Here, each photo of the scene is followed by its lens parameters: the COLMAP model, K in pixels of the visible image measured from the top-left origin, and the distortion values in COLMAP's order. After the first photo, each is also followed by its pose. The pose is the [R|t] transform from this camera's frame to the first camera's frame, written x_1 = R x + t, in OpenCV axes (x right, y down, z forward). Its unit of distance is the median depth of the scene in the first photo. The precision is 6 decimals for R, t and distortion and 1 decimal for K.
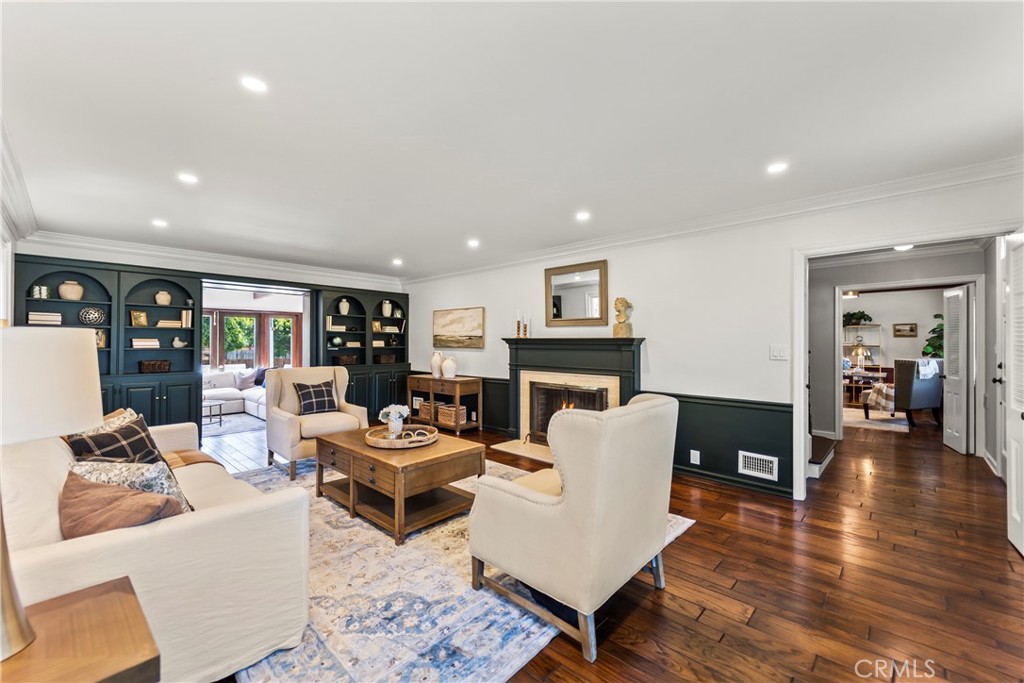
lens RADIAL K [[411.4, 0, 518.2], [0, 411.4, 342.5], [0, 0, 1]] dist [0.006629, -0.004243]
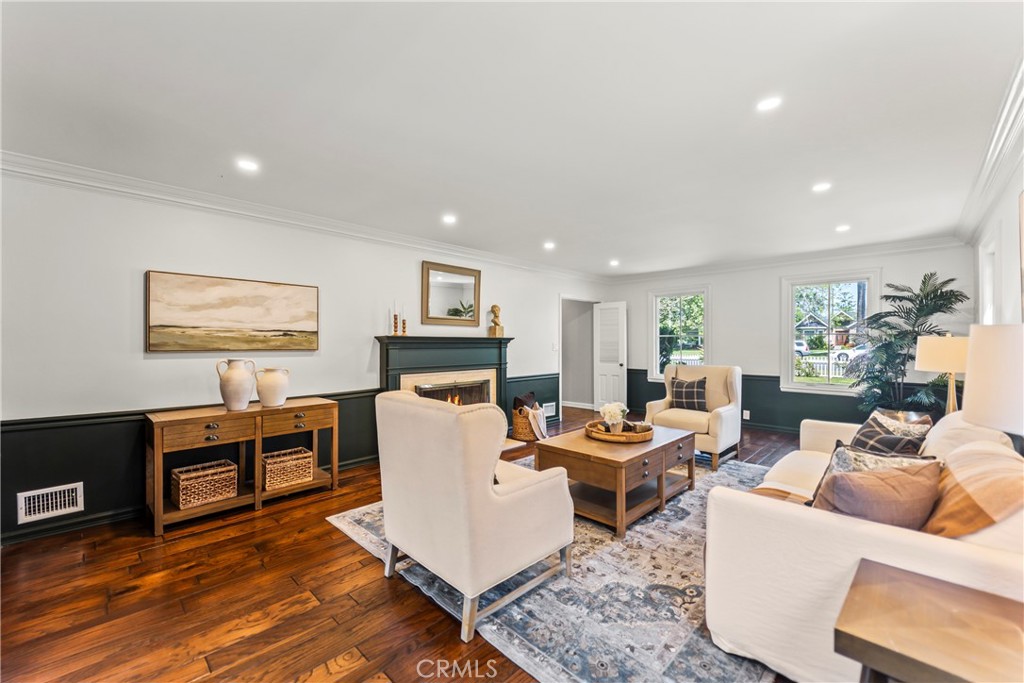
lens RADIAL K [[411.4, 0, 510.8], [0, 411.4, 340.5], [0, 0, 1]] dist [0.006629, -0.004243]
pose [[0.017903, -0.002324, 0.999837, -0.804554], [-0.001479, 0.999996, 0.002351, -0.003731], [-0.999839, -0.001521, 0.017899, 0.758781]]
